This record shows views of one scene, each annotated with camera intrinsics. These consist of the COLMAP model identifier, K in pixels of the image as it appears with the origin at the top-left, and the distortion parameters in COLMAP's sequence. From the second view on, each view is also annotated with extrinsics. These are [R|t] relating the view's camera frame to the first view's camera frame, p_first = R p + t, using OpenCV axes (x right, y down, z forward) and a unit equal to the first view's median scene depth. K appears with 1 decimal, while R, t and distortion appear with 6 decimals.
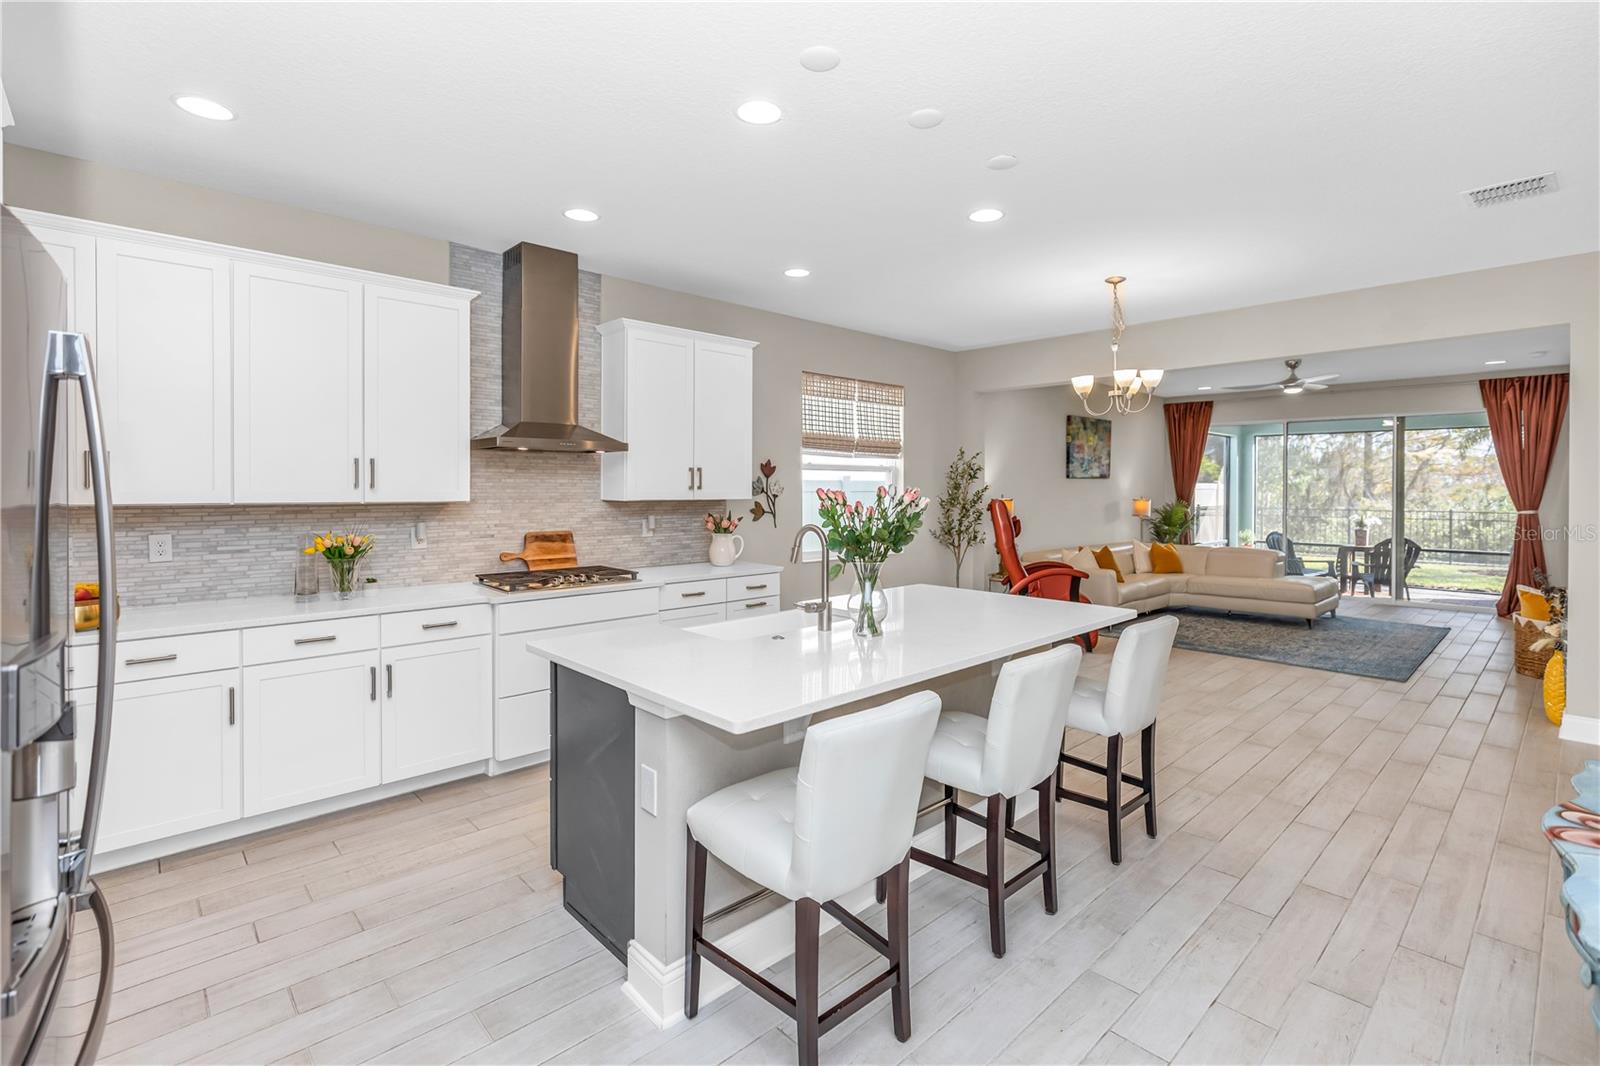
lens RADIAL K [[729.1, 0, 793.8], [0, 729.1, 497.7], [0, 0, 1]] dist [-0.000288, 0.000499]
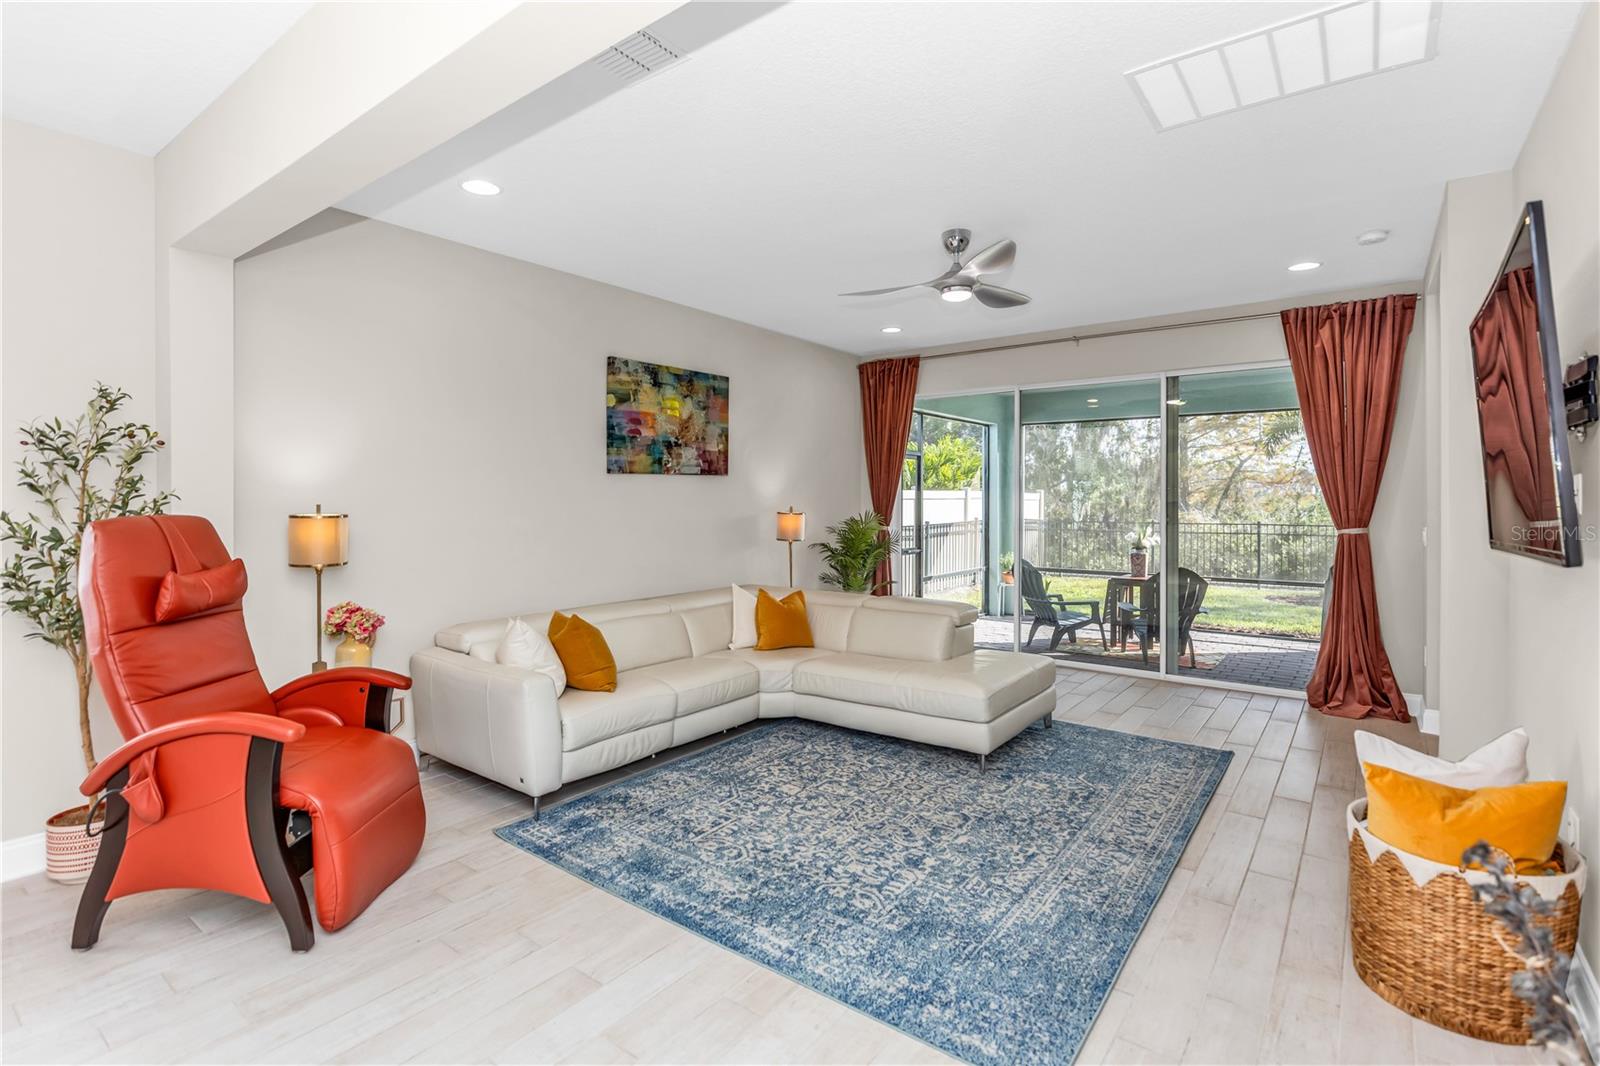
lens RADIAL K [[755.1, 0, 796.0], [0, 755.1, 510.7], [0, 0, 1]] dist [-0.000294, -0.000079]
pose [[0.985079, -0.005643, 0.172008, 0.378530], [0.005652, 0.999984, 0.000439, 0.000319], [-0.172007, 0.000540, 0.985096, 0.393440]]
